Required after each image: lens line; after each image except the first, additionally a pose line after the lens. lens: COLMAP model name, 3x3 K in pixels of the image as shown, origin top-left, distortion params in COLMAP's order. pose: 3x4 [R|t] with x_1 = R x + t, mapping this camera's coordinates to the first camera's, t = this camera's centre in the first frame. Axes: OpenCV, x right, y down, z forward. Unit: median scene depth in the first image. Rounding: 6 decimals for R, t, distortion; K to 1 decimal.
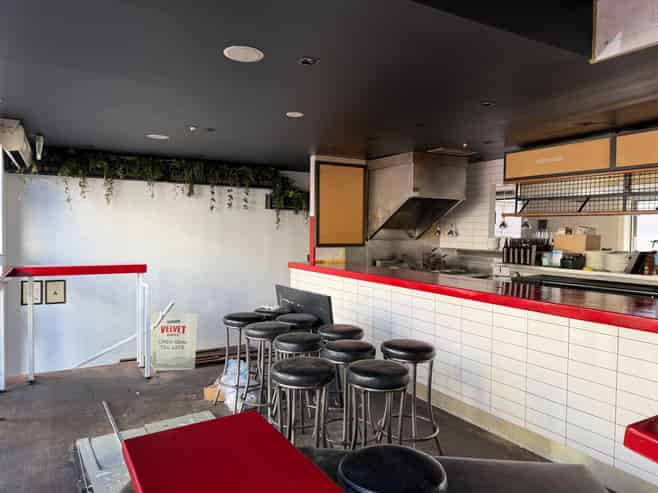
lens RADIAL K [[464.4, 0, 331.0], [0, 464.4, 246.6], [0, 0, 1]] dist [0.068118, -0.078806]
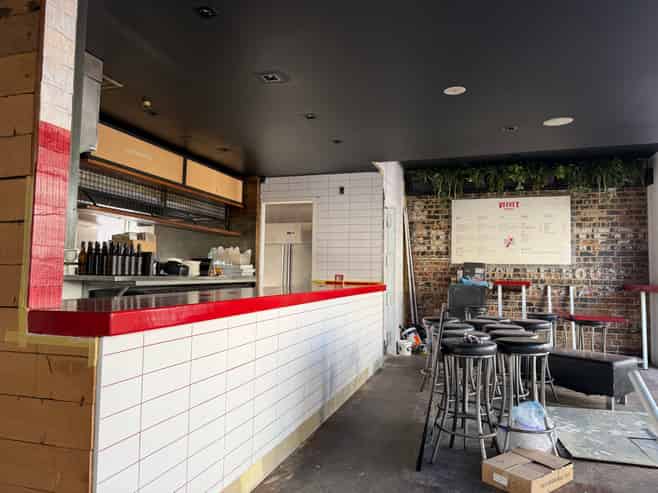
lens RADIAL K [[464.4, 0, 330.4], [0, 464.4, 244.7], [0, 0, 1]] dist [0.068118, -0.078806]
pose [[-0.667078, 0.023891, 0.744604, -0.469046], [0.005049, 0.999608, -0.027550, 0.010466], [-0.744970, -0.014619, -0.666937, 1.462836]]
